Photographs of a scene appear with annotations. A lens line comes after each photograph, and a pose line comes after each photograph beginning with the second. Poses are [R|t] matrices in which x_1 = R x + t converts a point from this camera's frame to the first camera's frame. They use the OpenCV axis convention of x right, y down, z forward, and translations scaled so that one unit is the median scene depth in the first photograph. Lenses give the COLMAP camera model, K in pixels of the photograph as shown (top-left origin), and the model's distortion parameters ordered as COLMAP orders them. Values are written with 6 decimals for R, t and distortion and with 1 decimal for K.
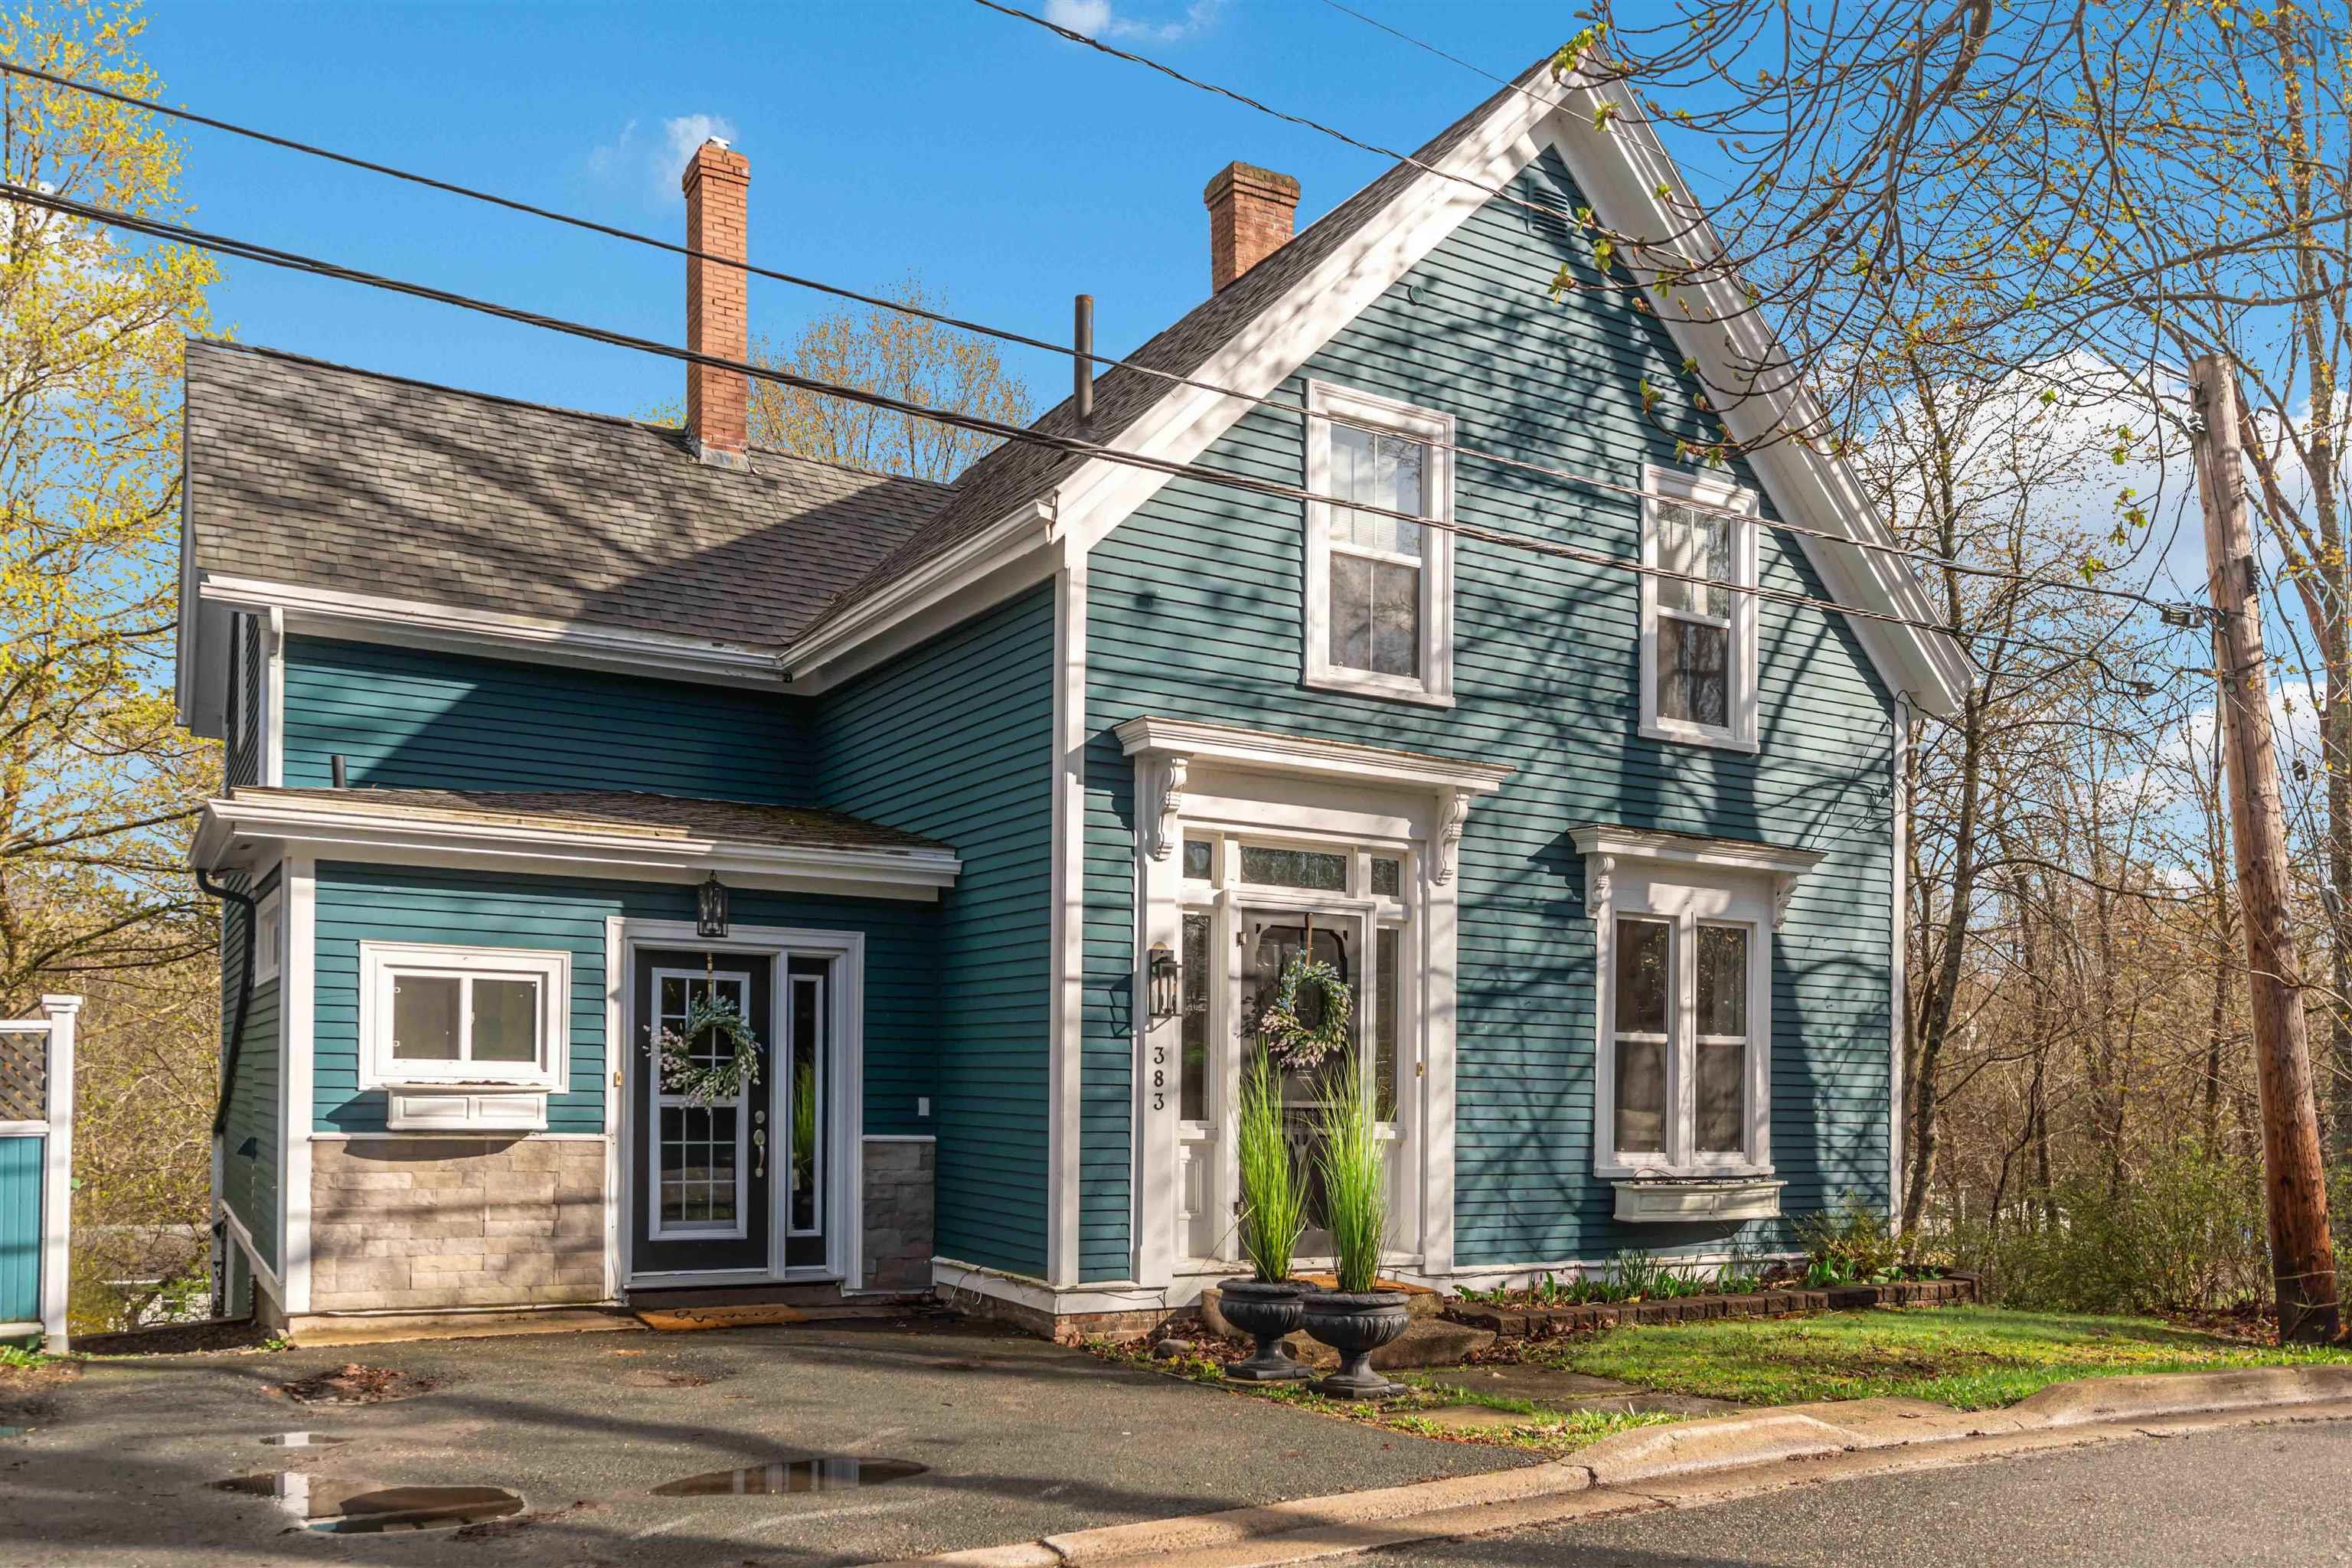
lens RADIAL K [[1858.2, 0, 1180.6], [0, 1858.2, 1142.0], [0, 0, 1]] dist [0.007645, 0.000463]
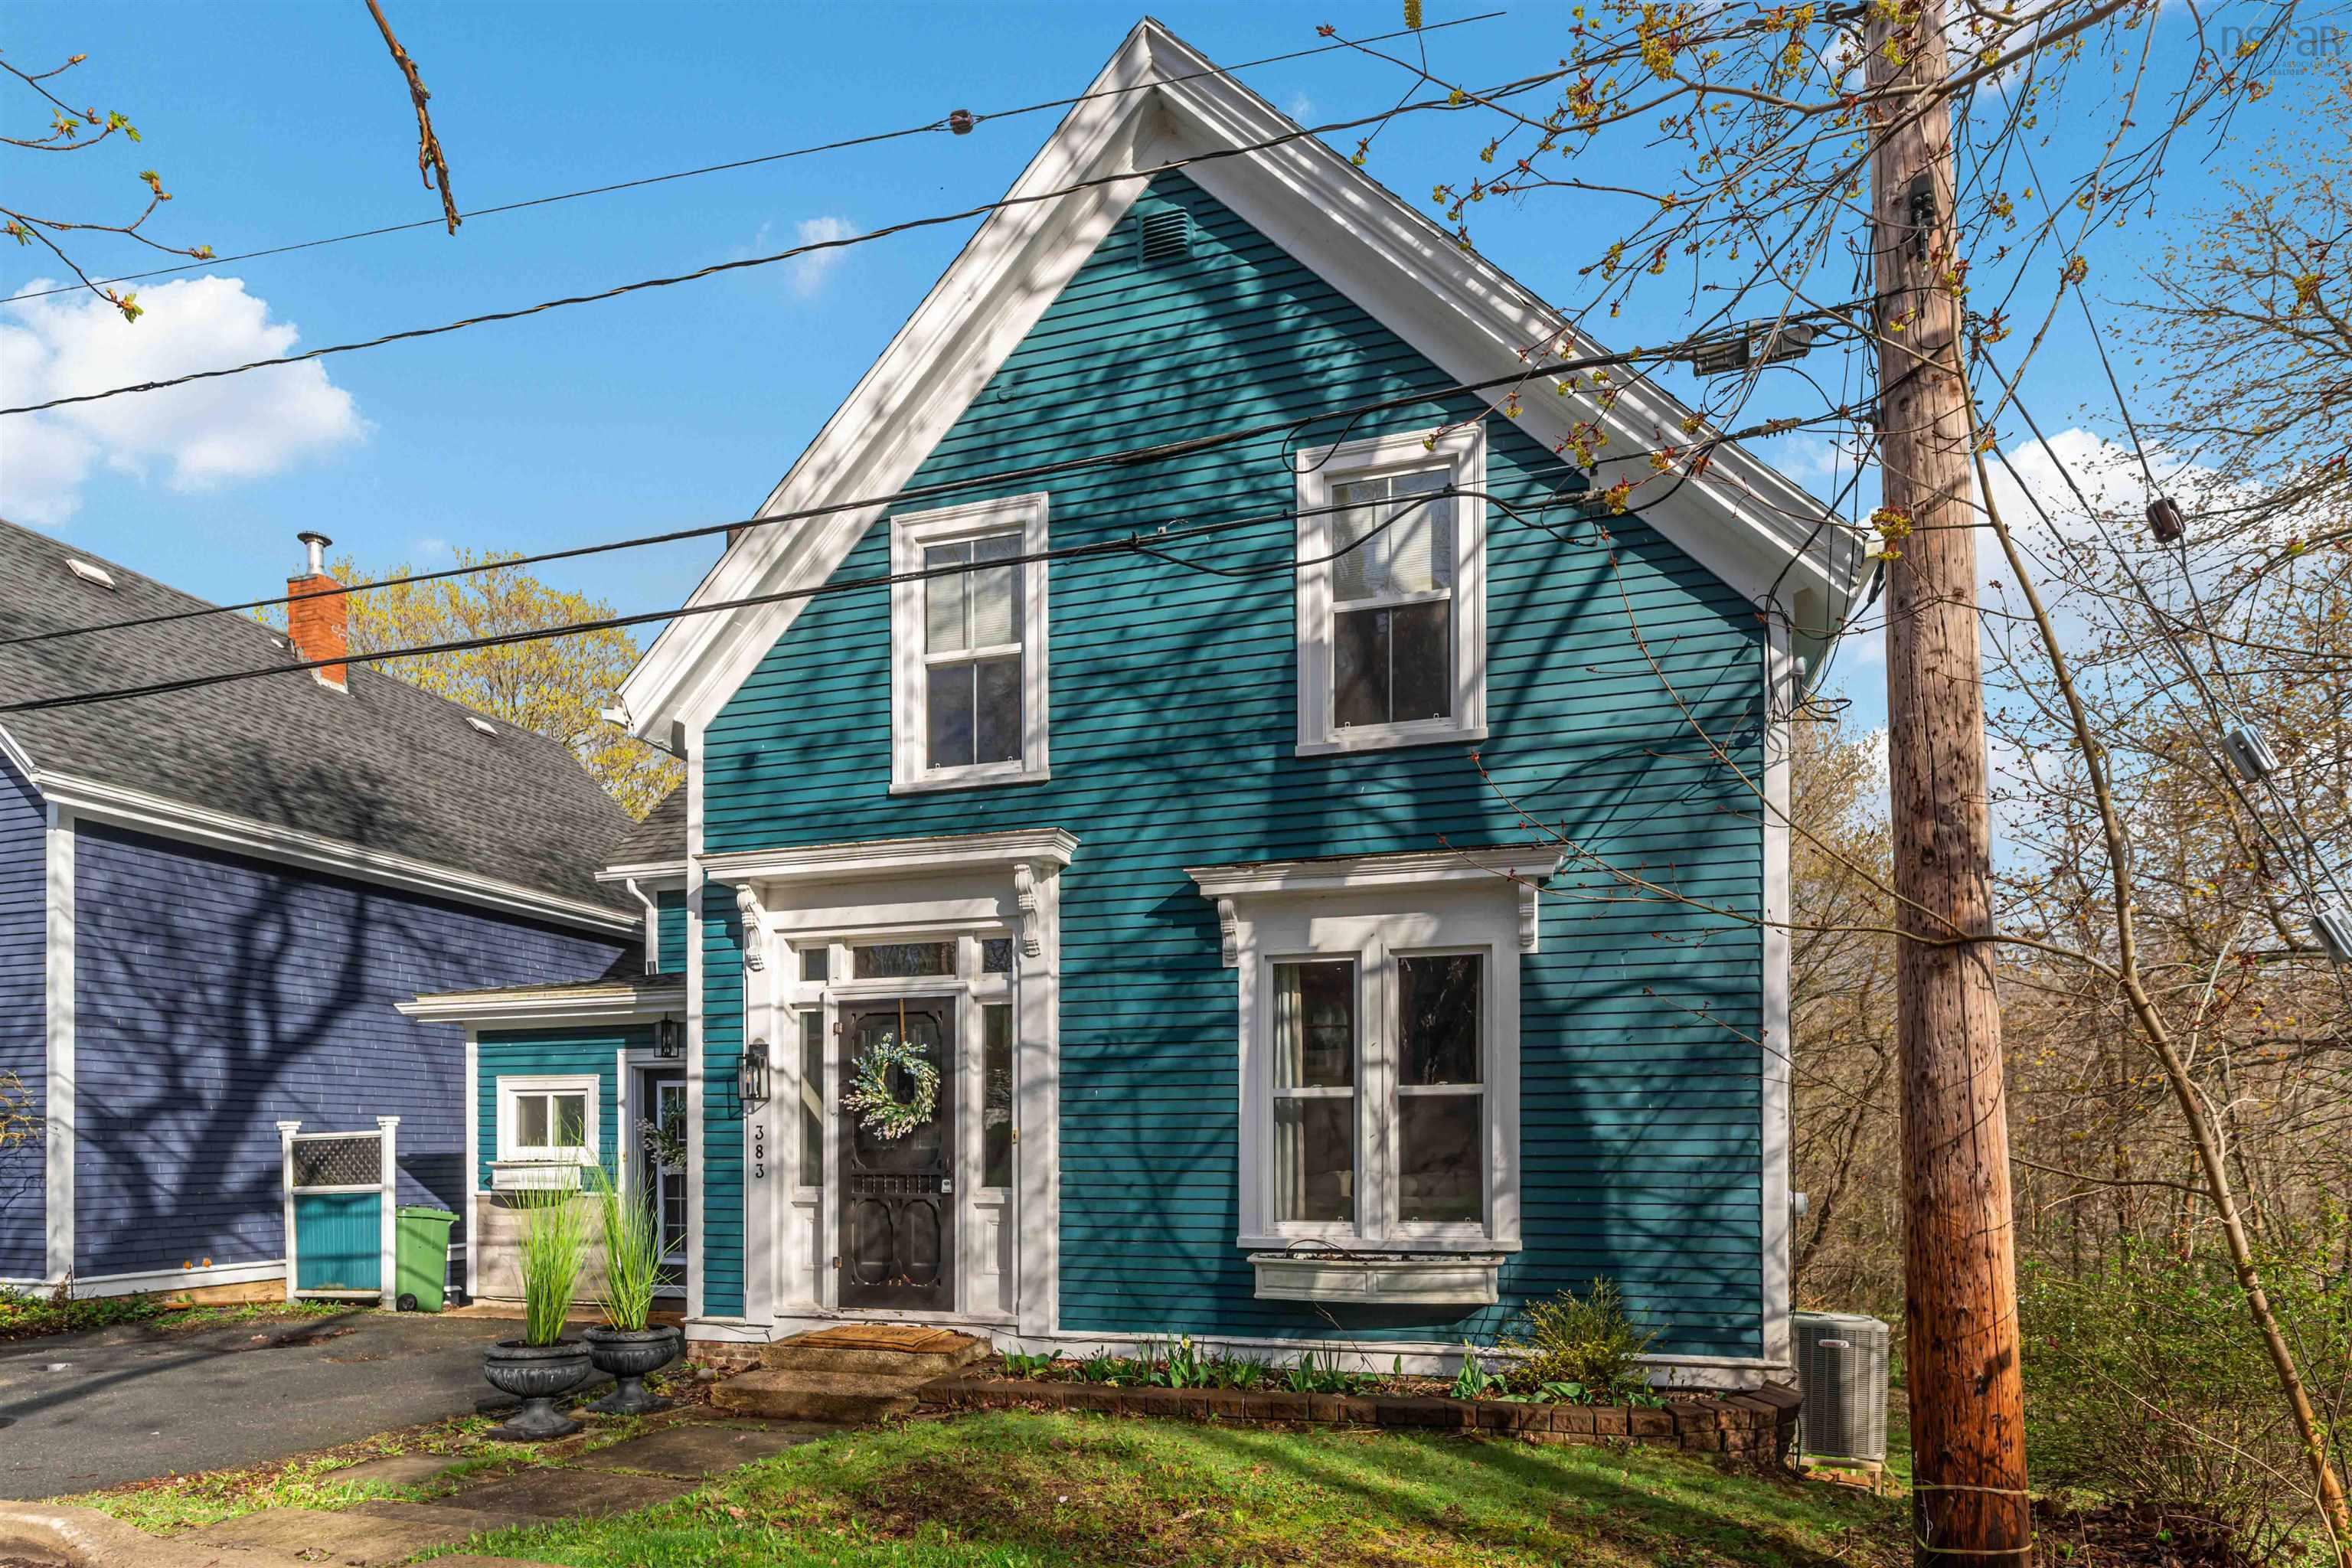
lens RADIAL K [[1294.5, 0, 1189.7], [0, 1294.5, 1179.1], [0, 0, 1]] dist [-0.003117, -0.001116]
pose [[0.671694, 0.003097, -0.740822, 0.755560], [-0.004098, 0.999991, 0.000466, -0.016999], [0.740817, 0.002723, 0.671701, 0.609157]]
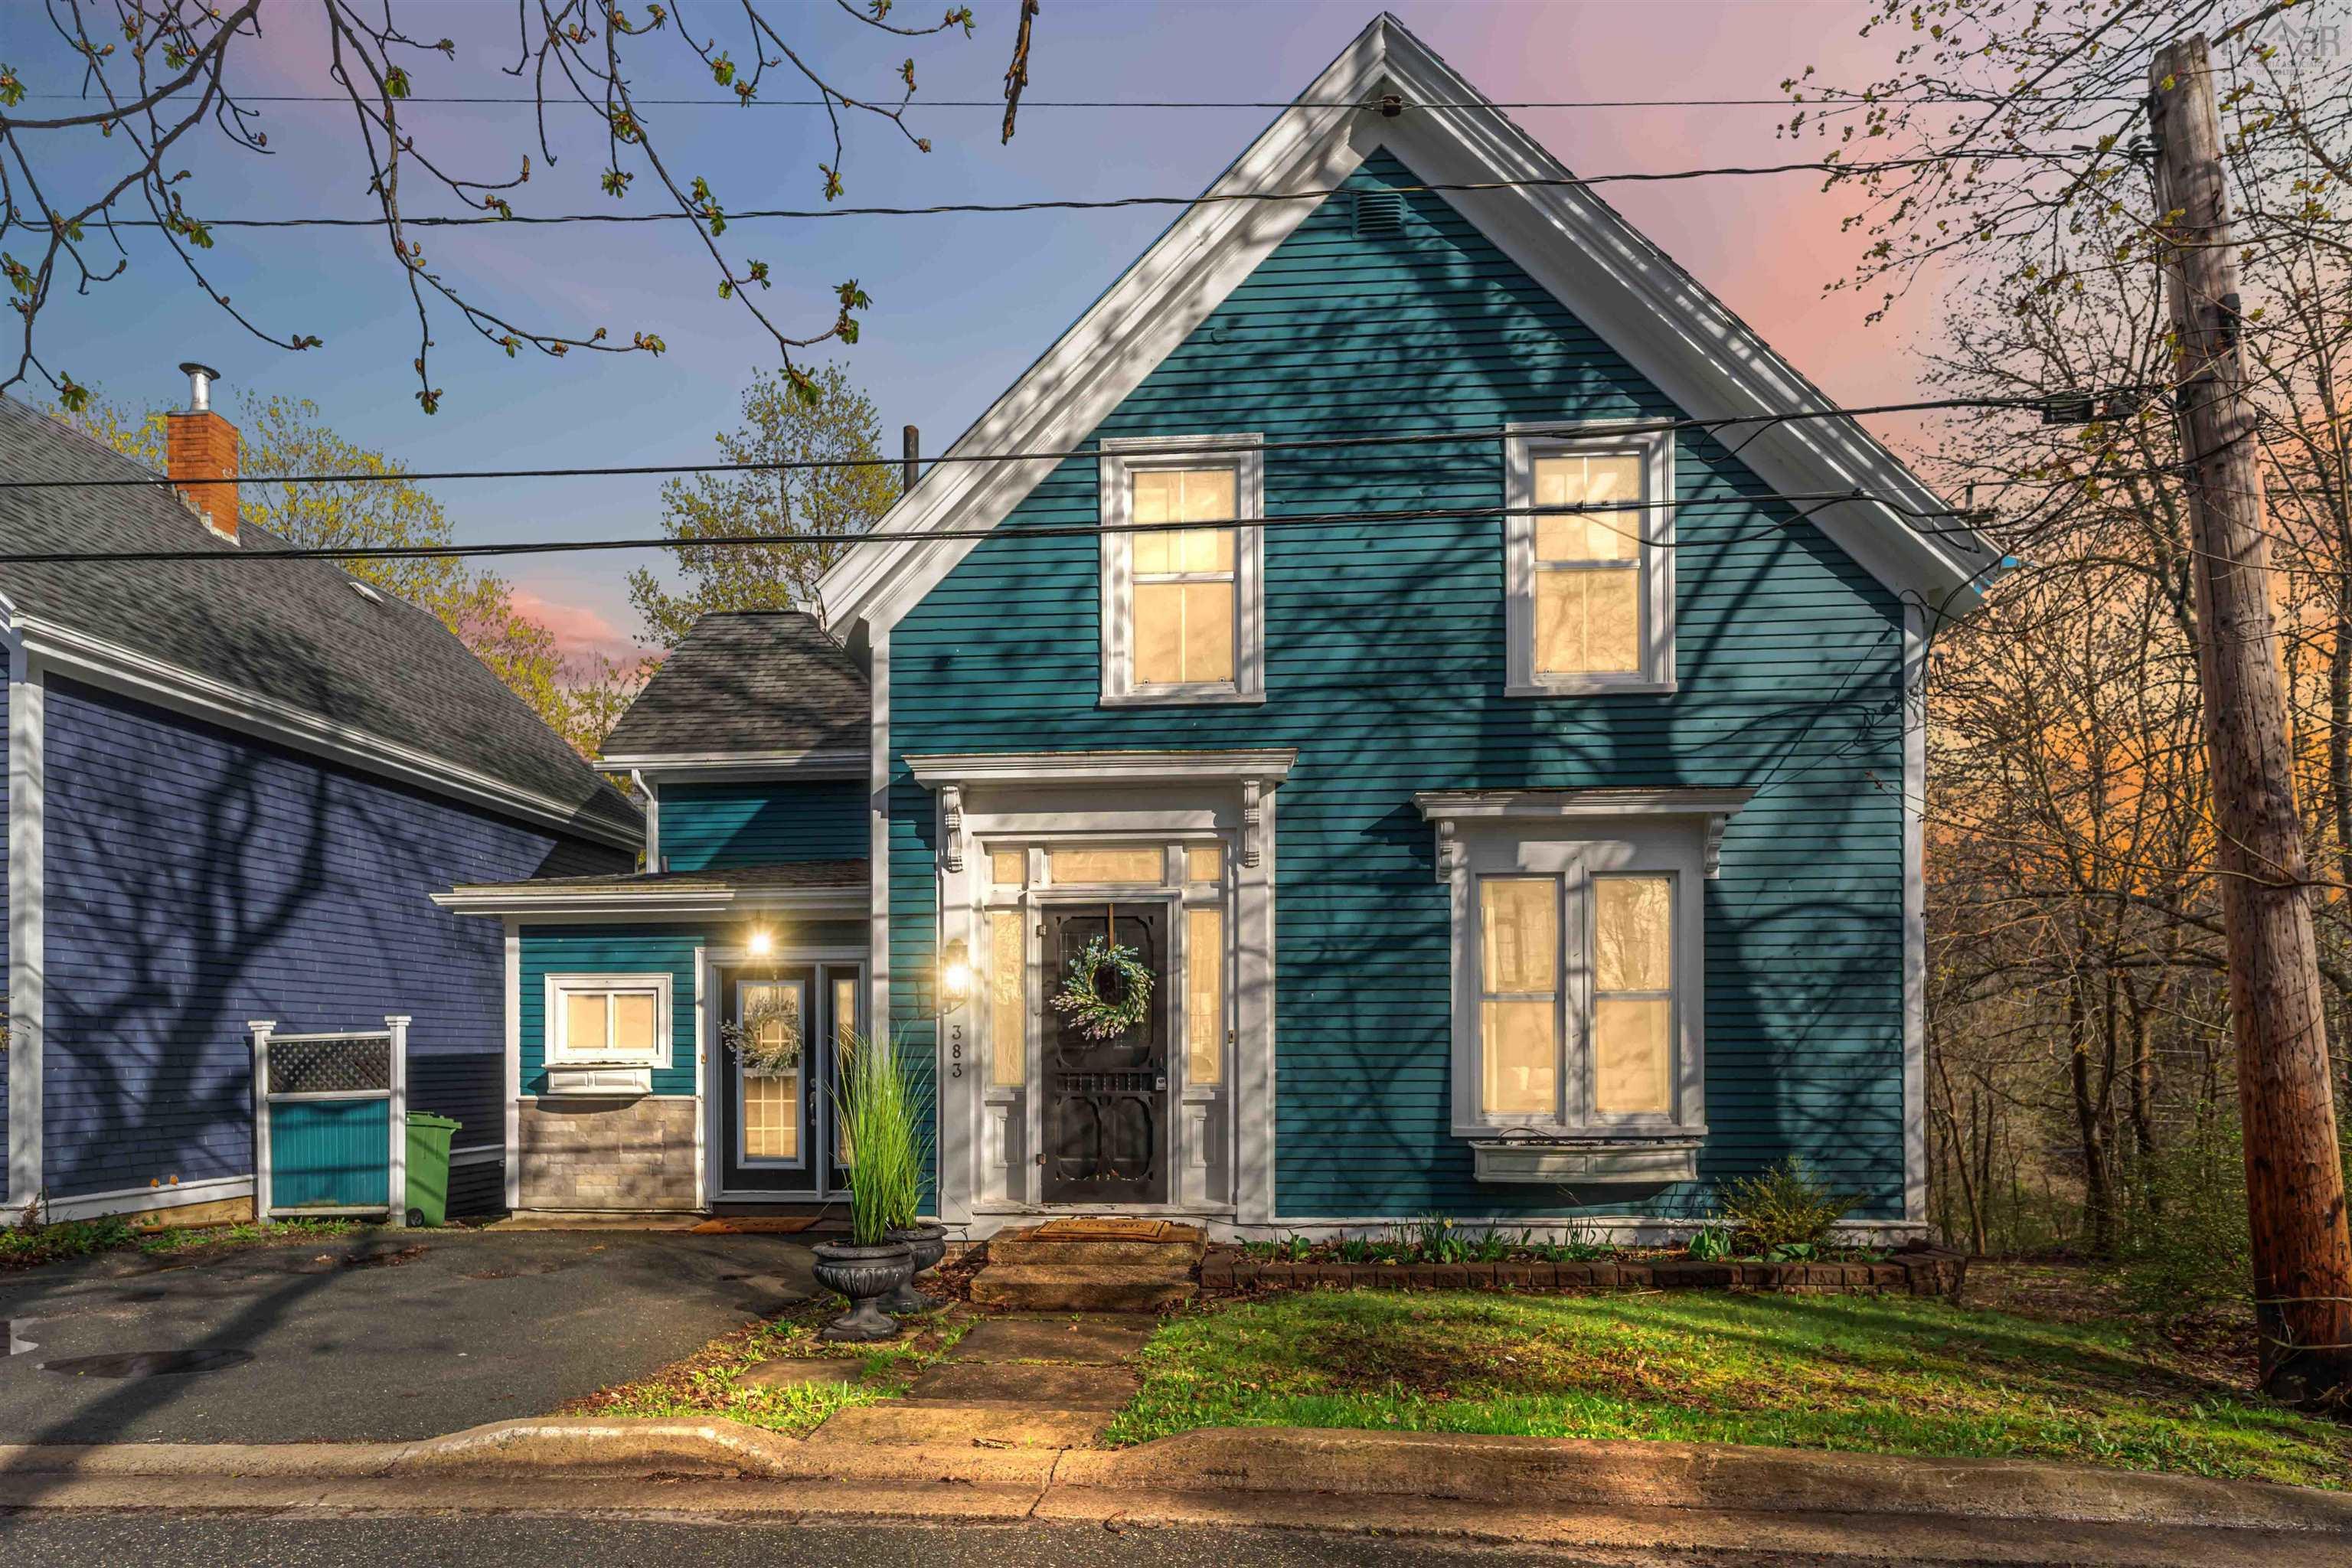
lens RADIAL K [[1259.0, 0, 1174.0], [0, 1259.0, 1079.6], [0, 0, 1]] dist [-0.002373, -0.000517]
pose [[0.820855, -0.004556, -0.571119, 0.544990], [0.003073, 0.999989, -0.003560, -0.011643], [0.571129, 0.001167, 0.820860, 0.383328]]
